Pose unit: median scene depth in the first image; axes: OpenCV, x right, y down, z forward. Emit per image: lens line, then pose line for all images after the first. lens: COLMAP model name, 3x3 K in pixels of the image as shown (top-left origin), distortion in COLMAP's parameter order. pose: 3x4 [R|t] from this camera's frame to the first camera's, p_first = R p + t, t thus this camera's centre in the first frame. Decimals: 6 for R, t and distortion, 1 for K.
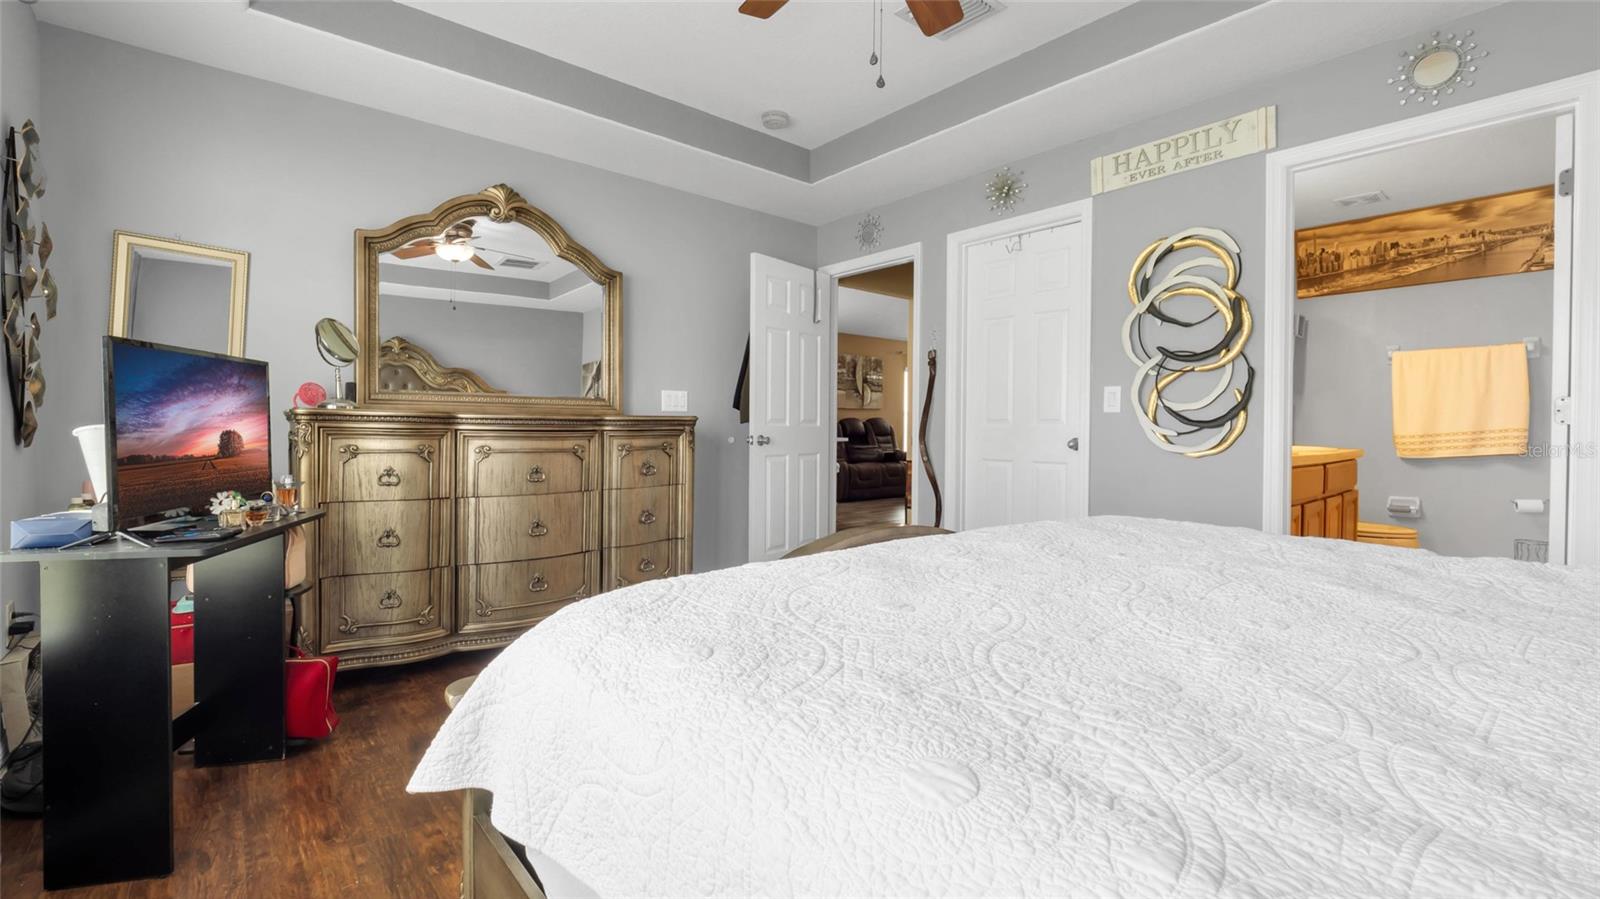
lens RADIAL K [[663.6, 0, 799.5], [0, 663.6, 433.7], [0, 0, 1]] dist [-0.014200, 0.001059]
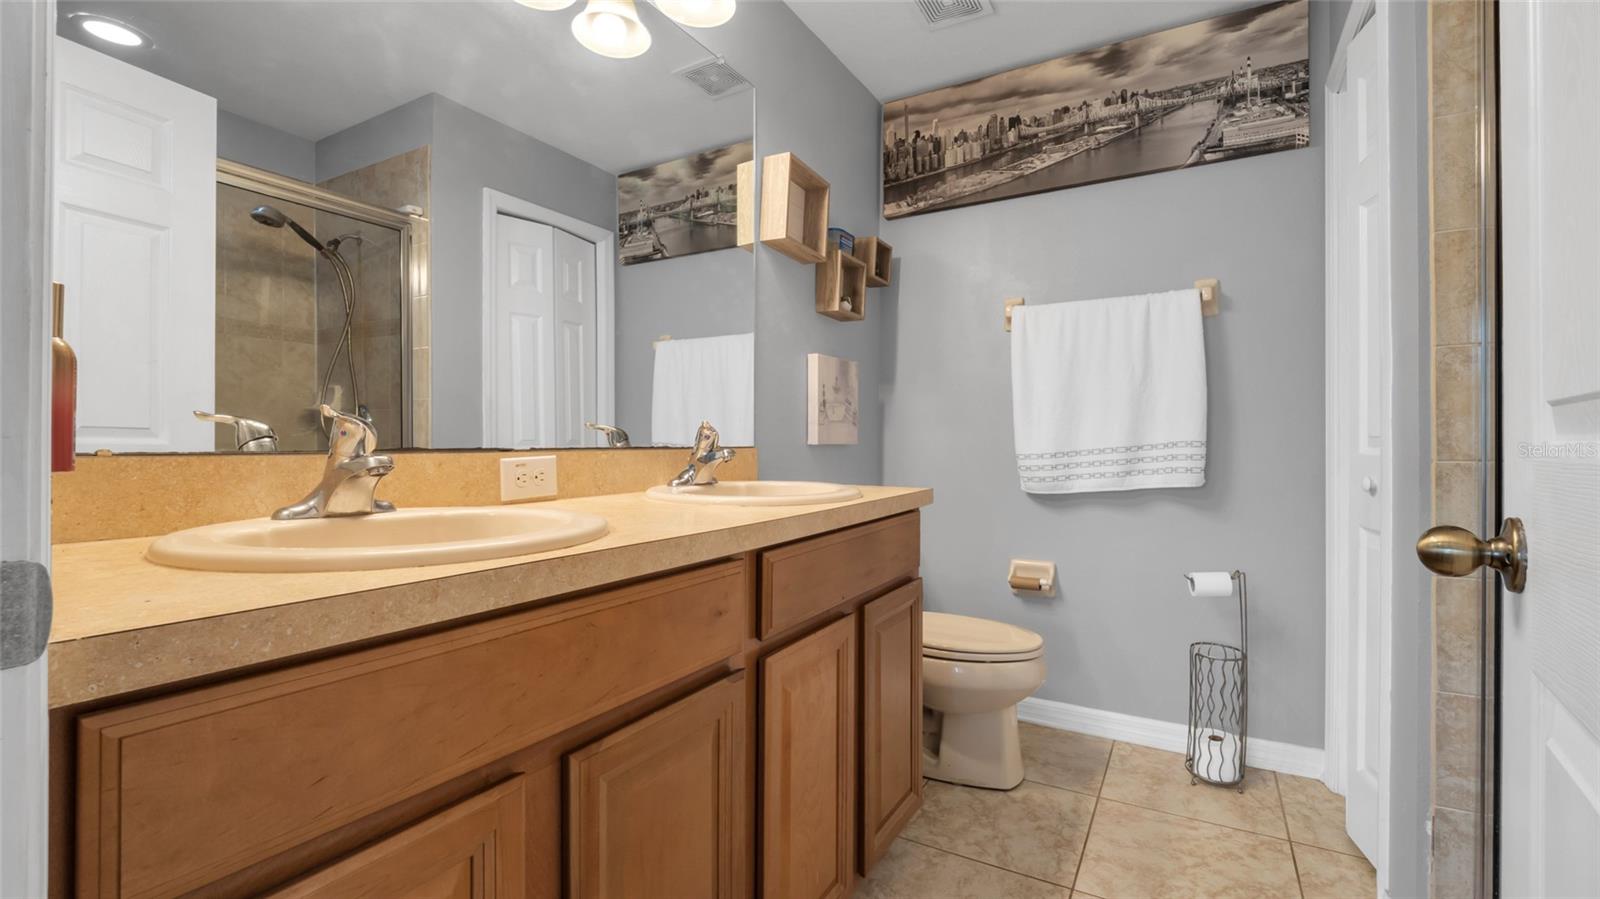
lens RADIAL K [[663.6, 0, 801.9], [0, 663.6, 451.4], [0, 0, 1]] dist [-0.014200, 0.001059]
pose [[0.943520, -0.011376, 0.331120, 0.556245], [0.011745, 0.999931, 0.000886, -0.002547], [-0.331107, 0.003053, 0.943588, 0.535629]]
